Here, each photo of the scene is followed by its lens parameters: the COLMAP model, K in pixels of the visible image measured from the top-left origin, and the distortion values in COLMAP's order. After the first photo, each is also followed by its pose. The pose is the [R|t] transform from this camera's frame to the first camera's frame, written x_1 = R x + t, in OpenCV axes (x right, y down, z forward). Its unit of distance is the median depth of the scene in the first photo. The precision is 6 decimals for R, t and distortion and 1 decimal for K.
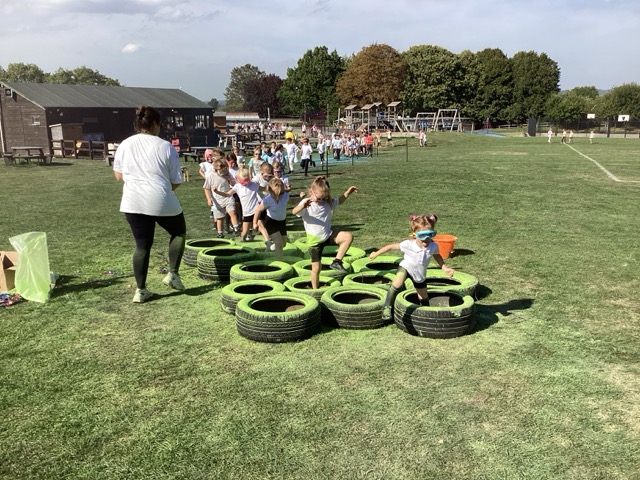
lens RADIAL K [[585.0, 0, 320.0], [0, 585.0, 240.0], [0, 0, 1]] dist [0.131010, -0.232894]
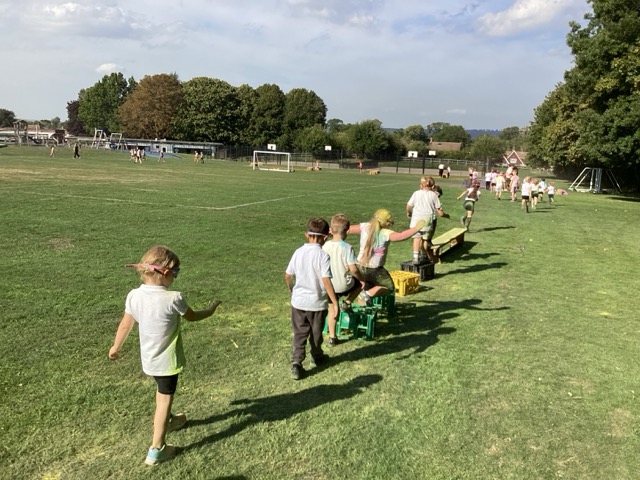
lens RADIAL K [[585.0, 0, 320.0], [0, 585.0, 240.0], [0, 0, 1]] dist [0.131010, -0.232894]
pose [[0.997249, 0.034681, 0.065508, 0.331346], [-0.031483, 0.998291, -0.049237, 0.017354], [-0.067104, 0.047039, 0.996637, -0.083106]]
